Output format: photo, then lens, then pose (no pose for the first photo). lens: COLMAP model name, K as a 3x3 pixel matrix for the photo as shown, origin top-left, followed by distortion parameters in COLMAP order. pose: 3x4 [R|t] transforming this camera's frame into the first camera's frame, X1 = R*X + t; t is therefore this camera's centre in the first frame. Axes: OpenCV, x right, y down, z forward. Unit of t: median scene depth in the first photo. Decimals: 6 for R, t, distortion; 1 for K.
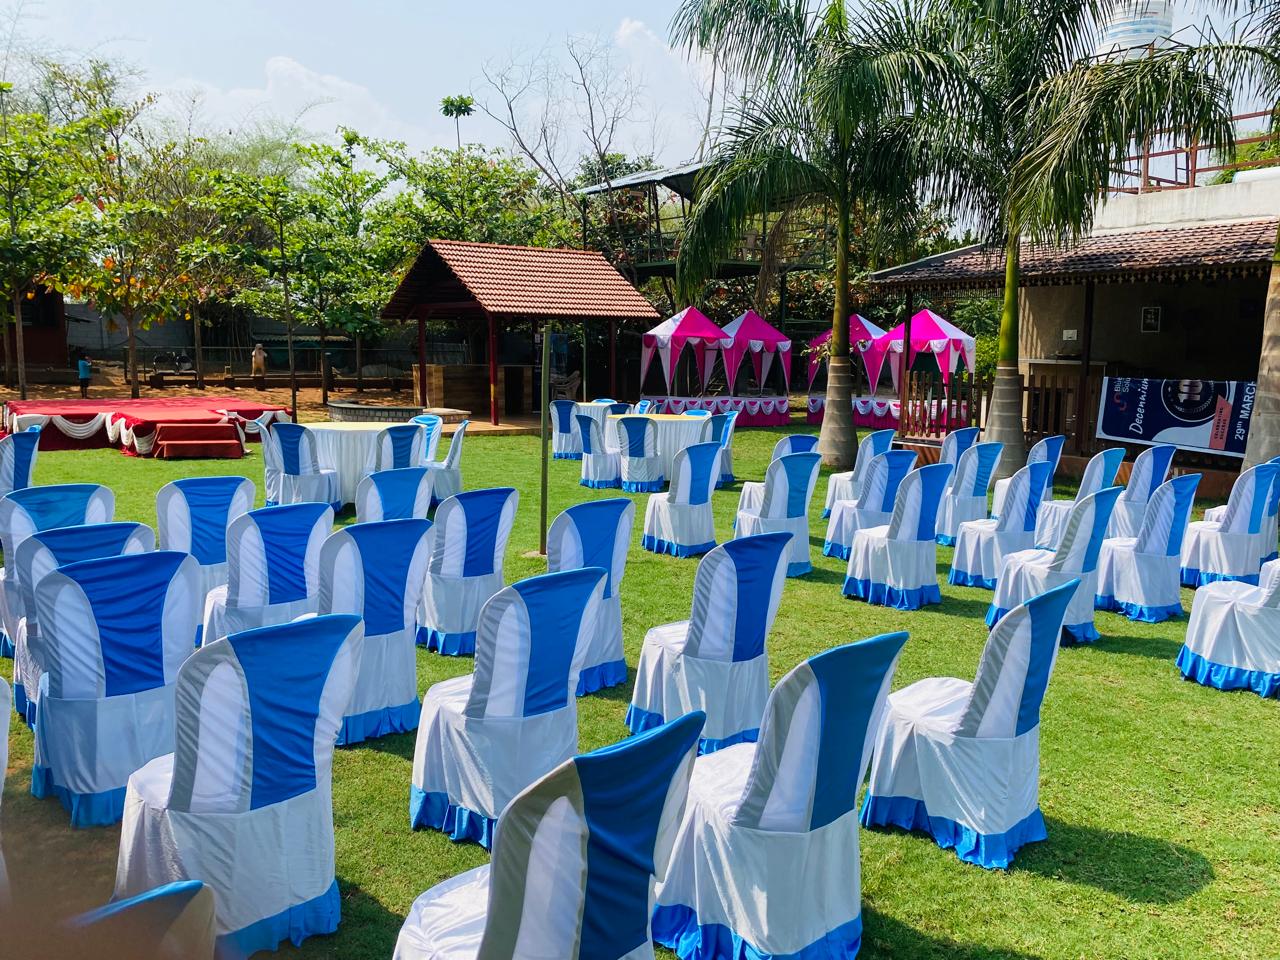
lens RADIAL K [[1014.2, 0, 640.0], [0, 1014.2, 480.0], [0, 0, 1]] dist [0.040101, -0.061276]
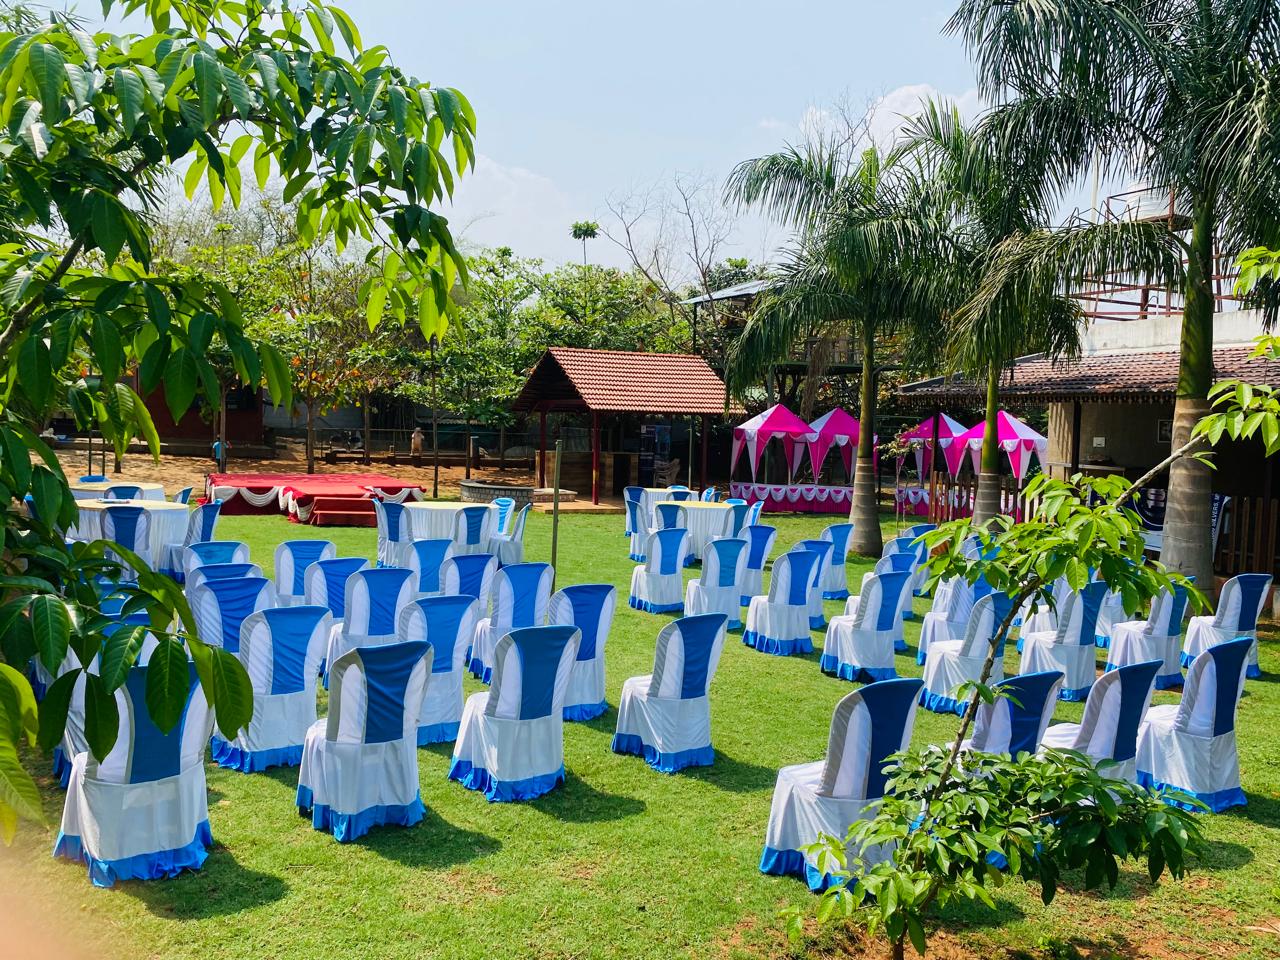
lens RADIAL K [[1031.5, 0, 640.0], [0, 1031.5, 480.0], [0, 0, 1]] dist [0.186740, -0.659717]
pose [[0.984879, 0.029468, -0.170718, 0.105794], [-0.042260, 0.996524, -0.071787, -0.000150], [0.168009, 0.077917, 0.982701, -0.151241]]
